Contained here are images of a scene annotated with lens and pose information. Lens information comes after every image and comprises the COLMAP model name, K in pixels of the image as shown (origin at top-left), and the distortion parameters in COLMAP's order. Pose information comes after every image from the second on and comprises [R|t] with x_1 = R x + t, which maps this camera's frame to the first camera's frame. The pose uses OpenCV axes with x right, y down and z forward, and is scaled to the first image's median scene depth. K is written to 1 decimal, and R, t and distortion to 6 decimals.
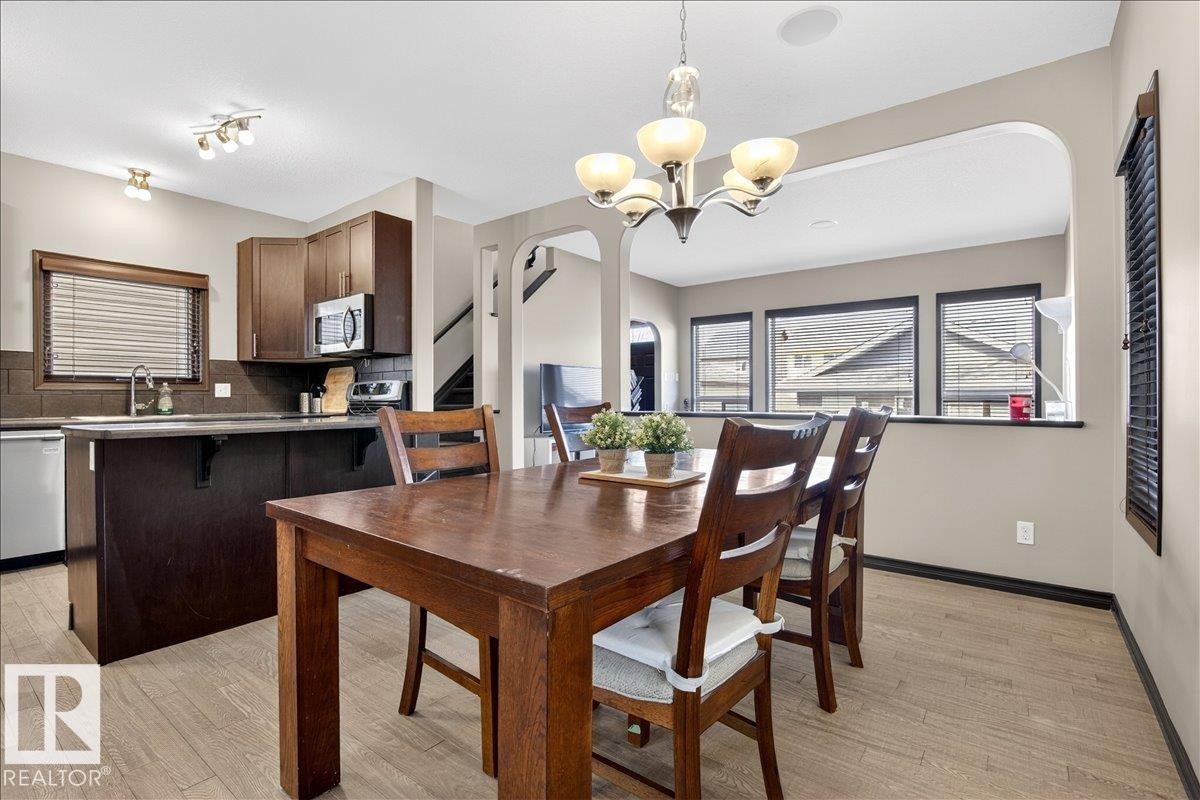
lens RADIAL K [[551.6, 0, 603.1], [0, 551.6, 396.3], [0, 0, 1]] dist [-0.011783, -0.000716]
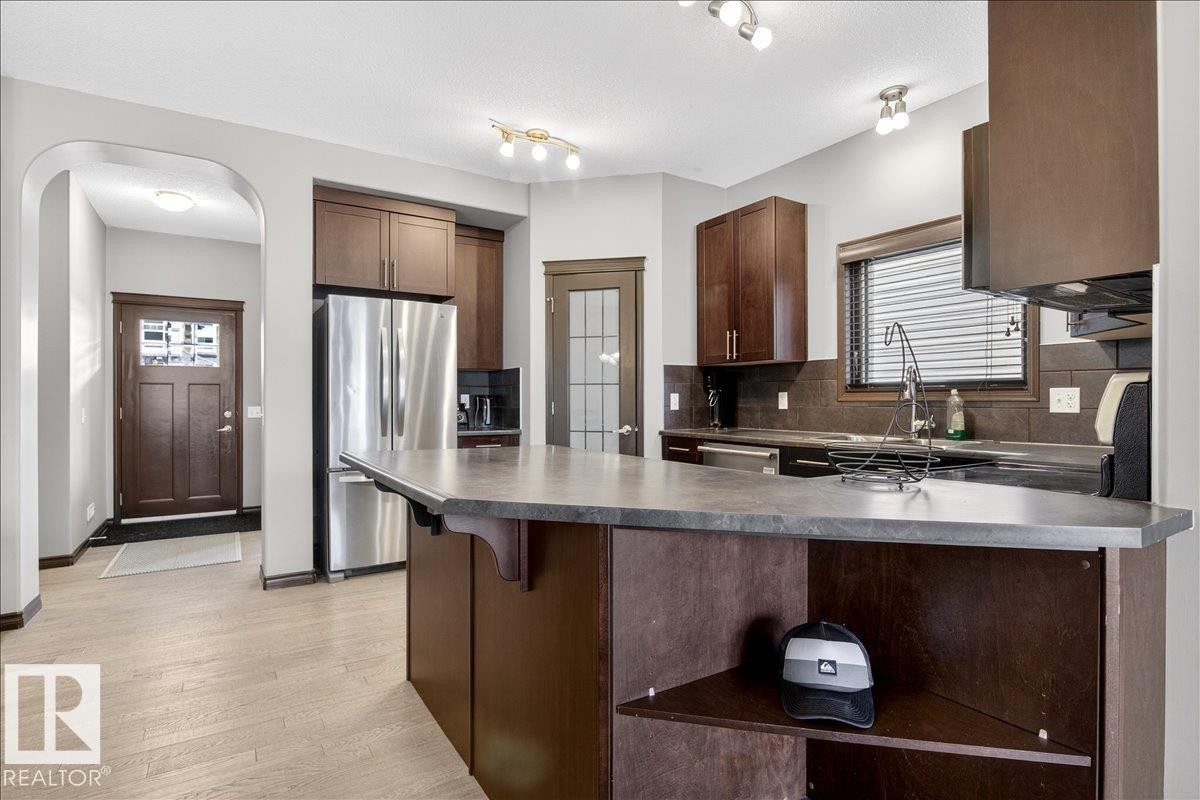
lens RADIAL K [[576.3, 0, 589.2], [0, 576.3, 403.8], [0, 0, 1]] dist [-0.013090, -0.000340]
pose [[-0.349807, 0.005507, -0.936806, -0.017488], [0.001073, 0.999984, 0.005477, -0.011981], [0.936821, 0.000911, -0.349807, 0.833407]]
